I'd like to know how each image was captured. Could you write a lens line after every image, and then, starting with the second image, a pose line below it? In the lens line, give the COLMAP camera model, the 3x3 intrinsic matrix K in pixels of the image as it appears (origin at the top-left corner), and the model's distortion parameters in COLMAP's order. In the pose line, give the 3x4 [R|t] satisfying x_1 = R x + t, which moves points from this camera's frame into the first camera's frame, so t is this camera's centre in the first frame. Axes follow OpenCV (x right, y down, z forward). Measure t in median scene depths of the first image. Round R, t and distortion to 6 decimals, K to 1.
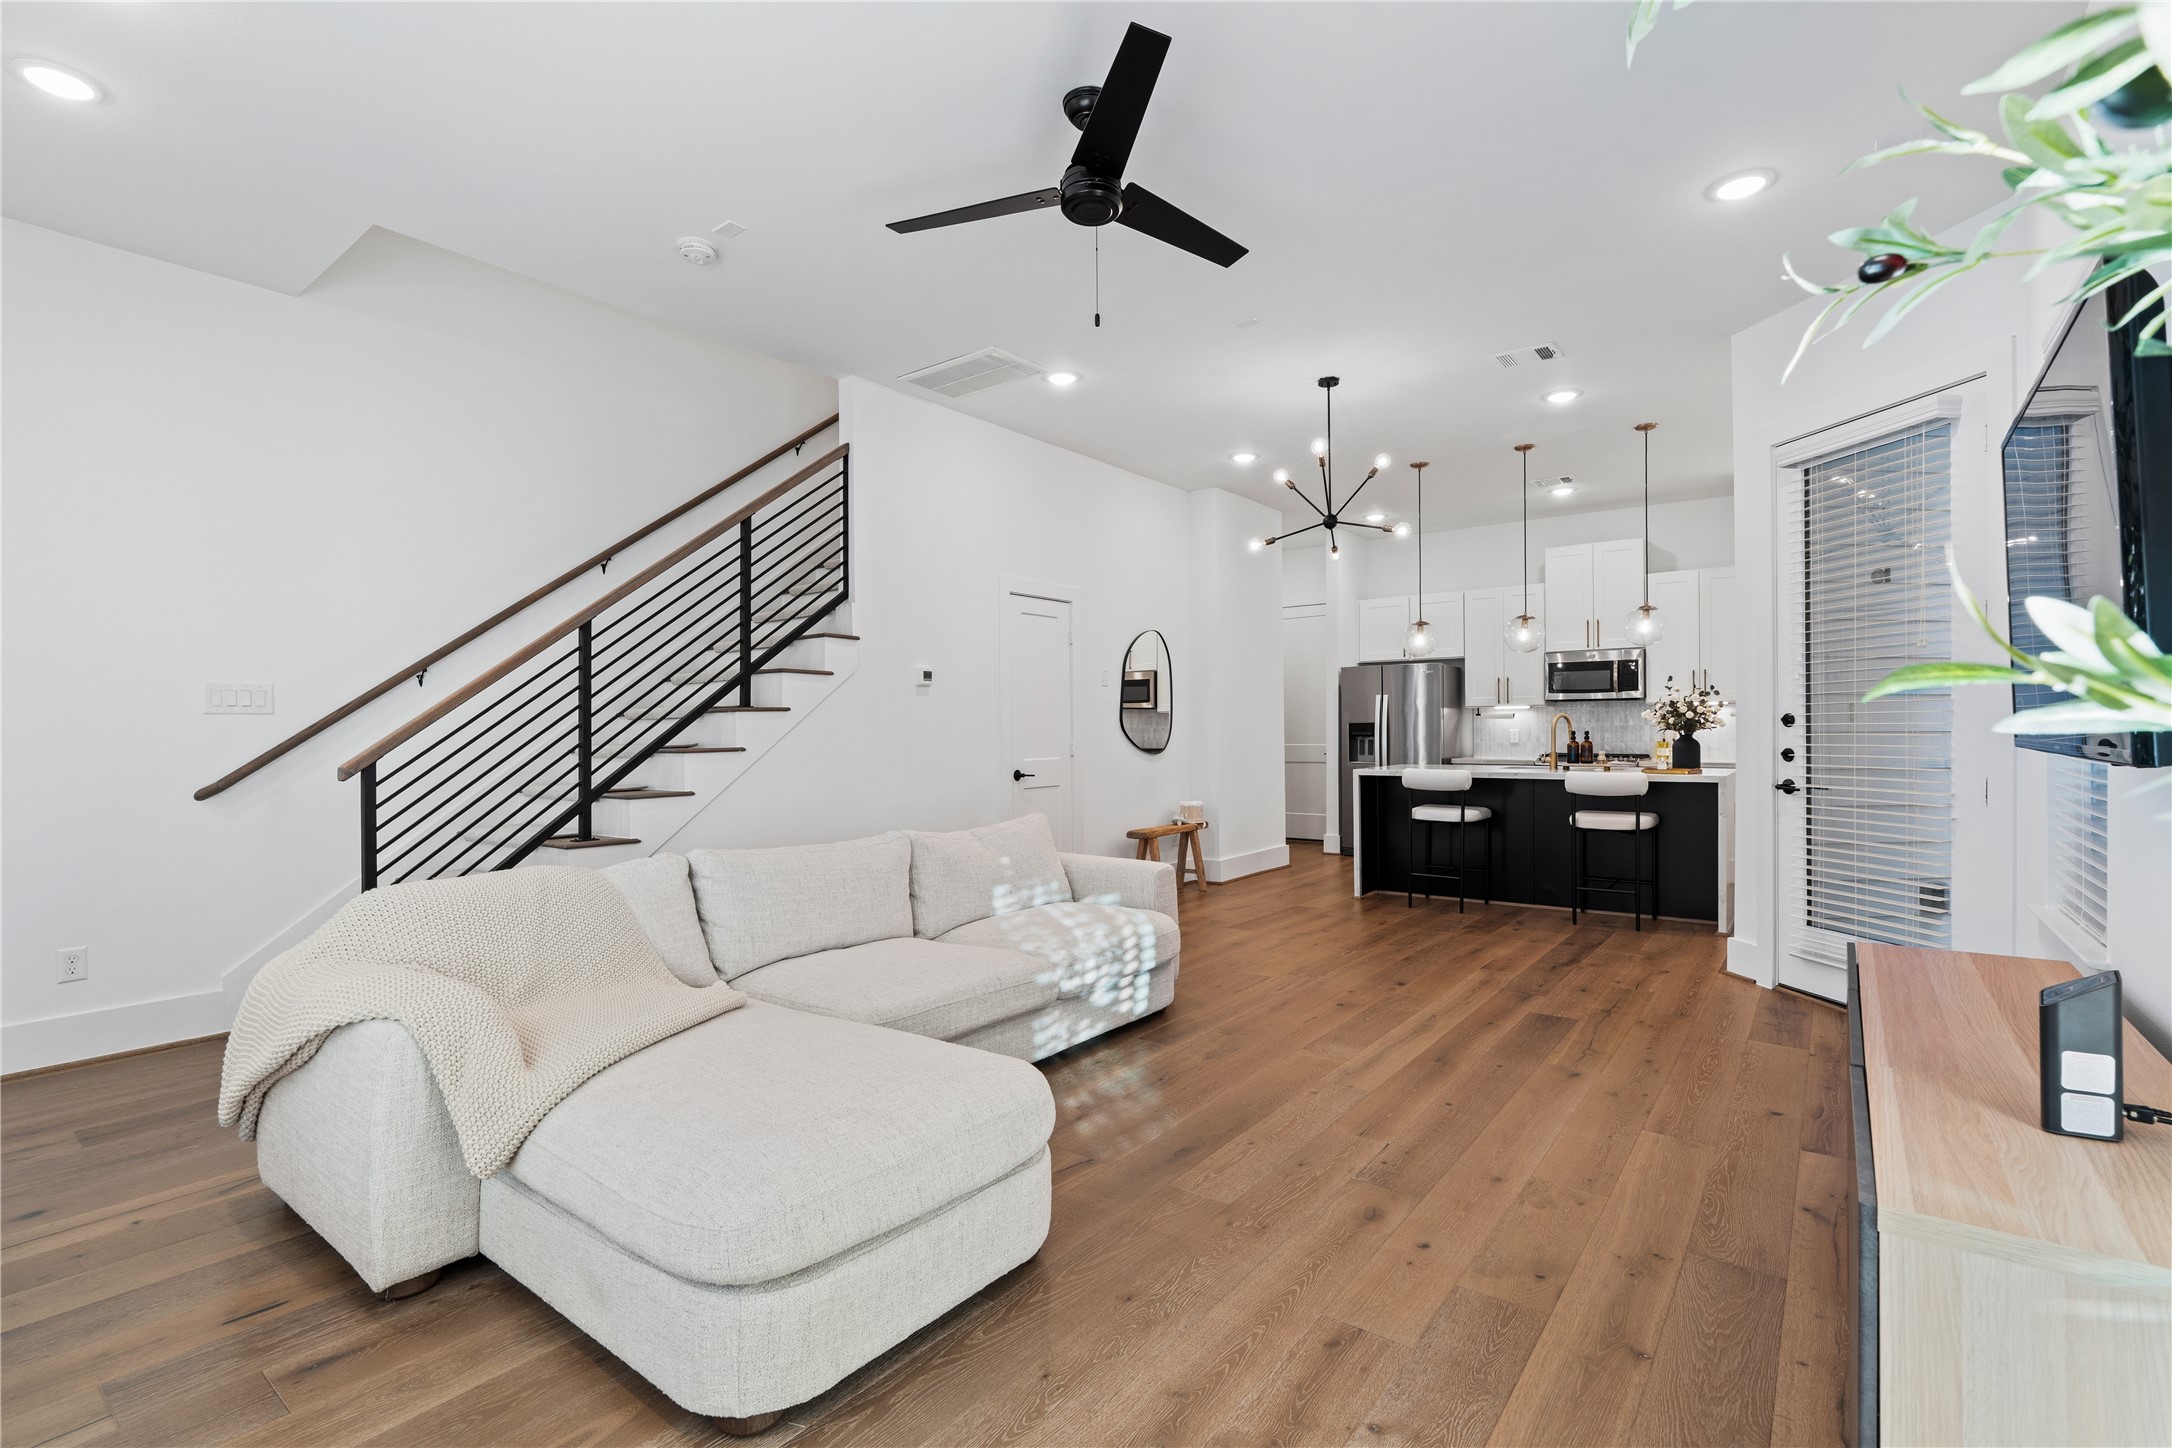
lens RADIAL K [[979.0, 0, 1077.5], [0, 979.0, 728.3], [0, 0, 1]] dist [0.001826, 0.000054]
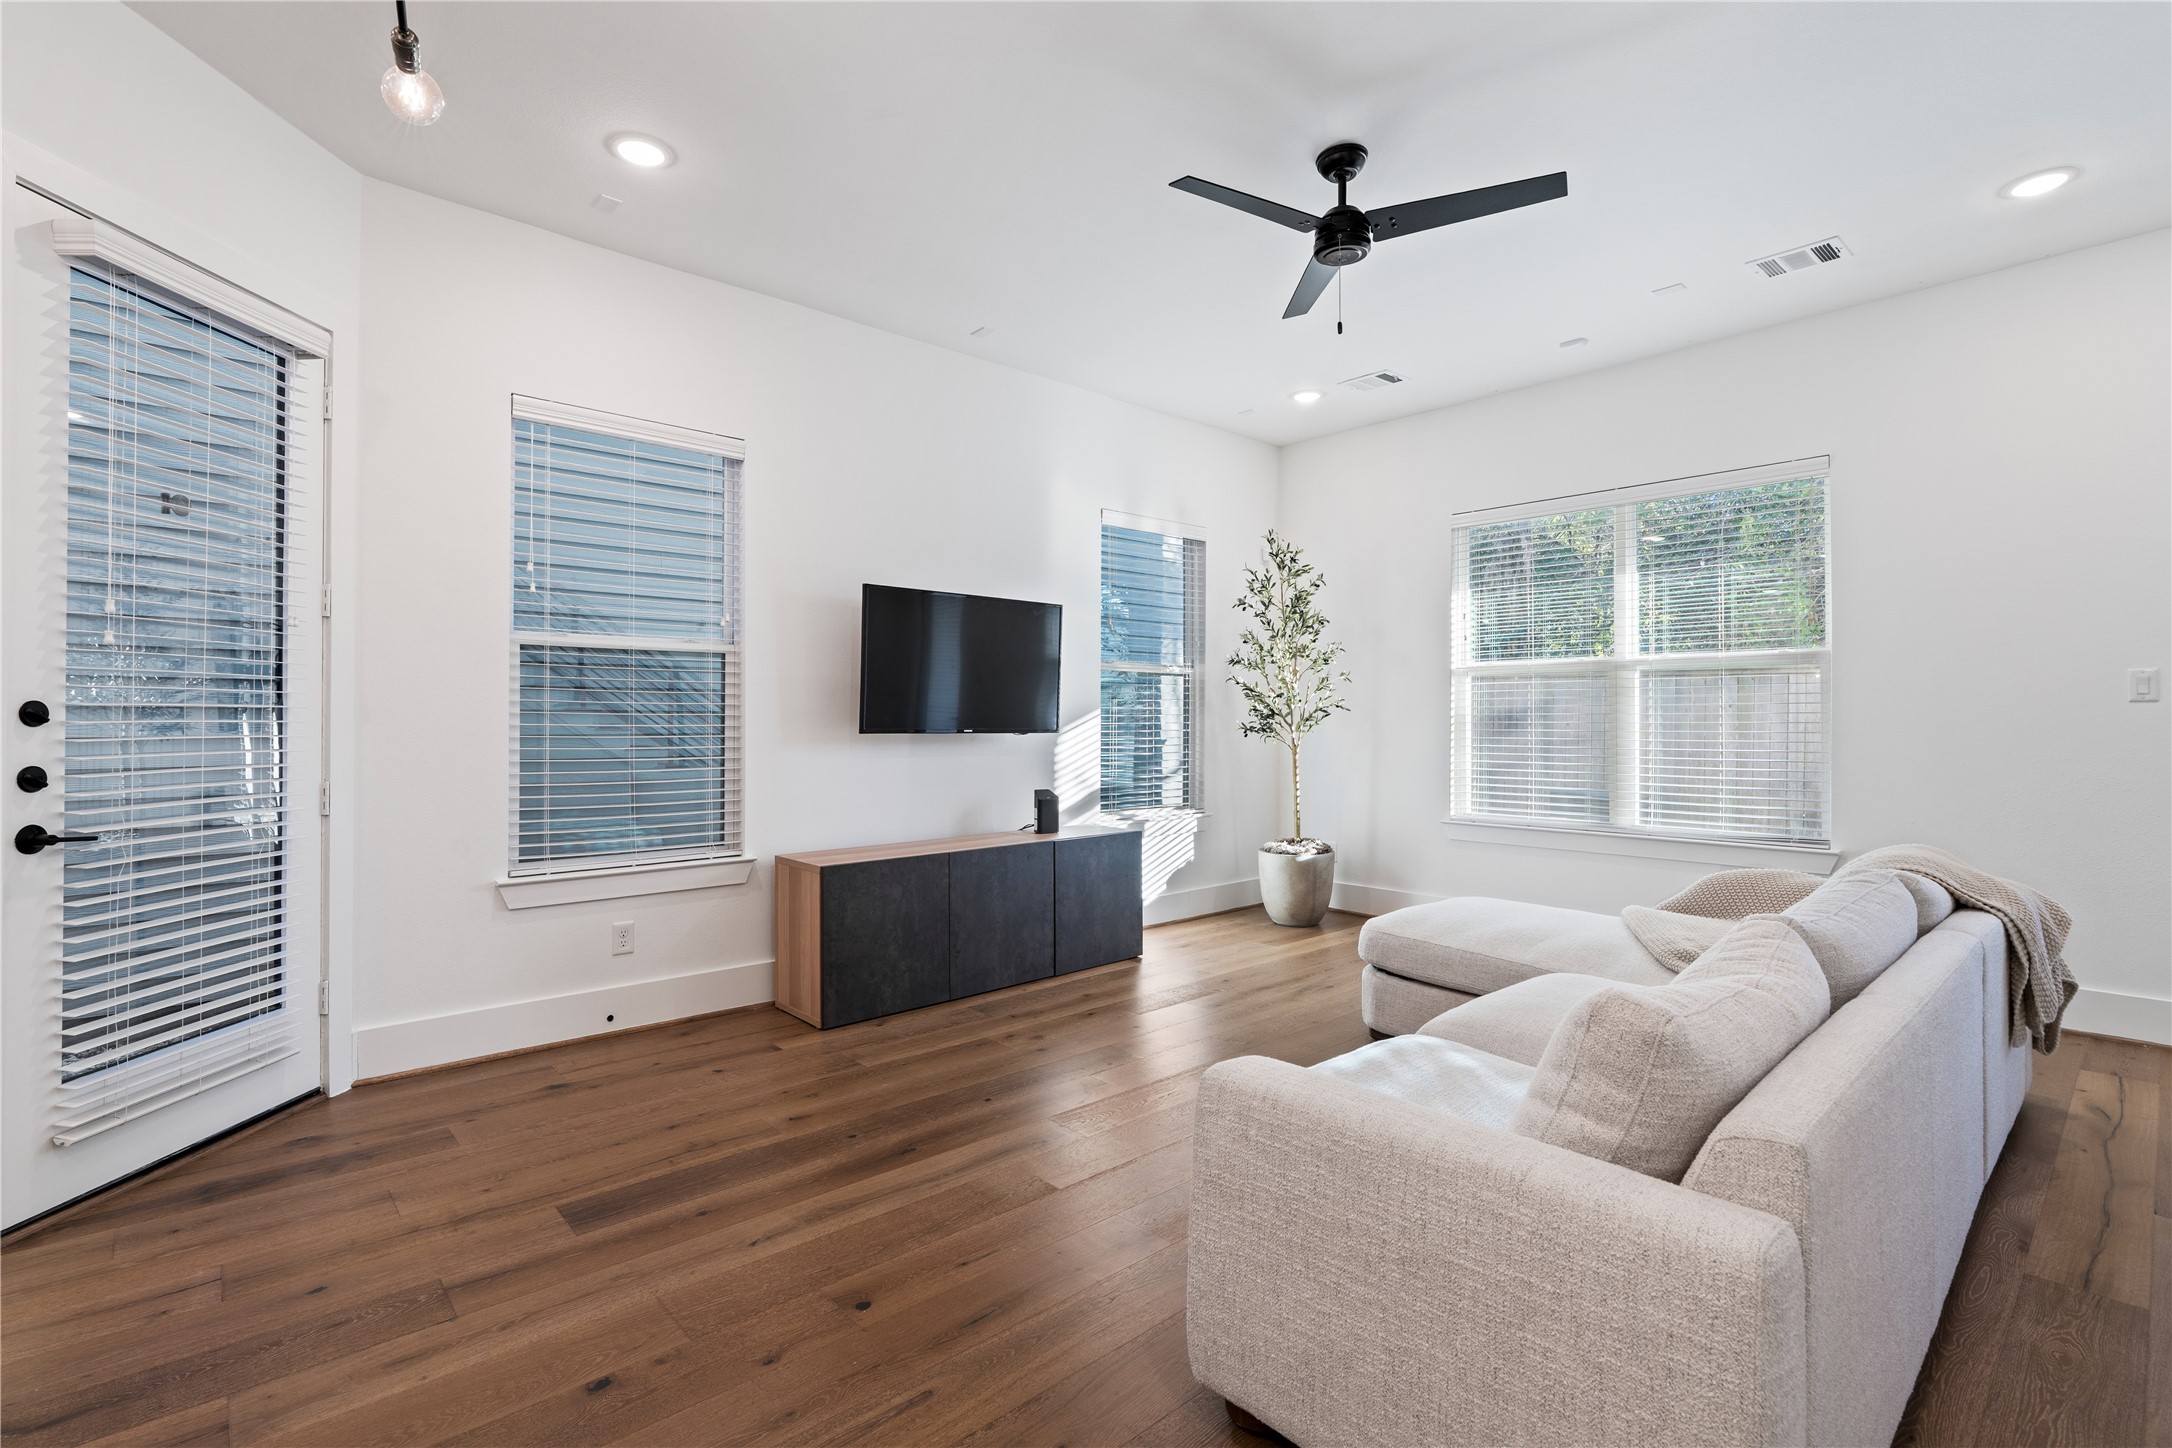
lens RADIAL K [[979.0, 0, 1087.6], [0, 979.0, 717.4], [0, 0, 1]] dist [0.001826, 0.000054]
pose [[-0.985713, 0.000565, 0.168434, 0.082049], [-0.000432, 0.999983, -0.005884, -0.003416], [-0.168435, -0.005872, -0.985695, 1.522610]]
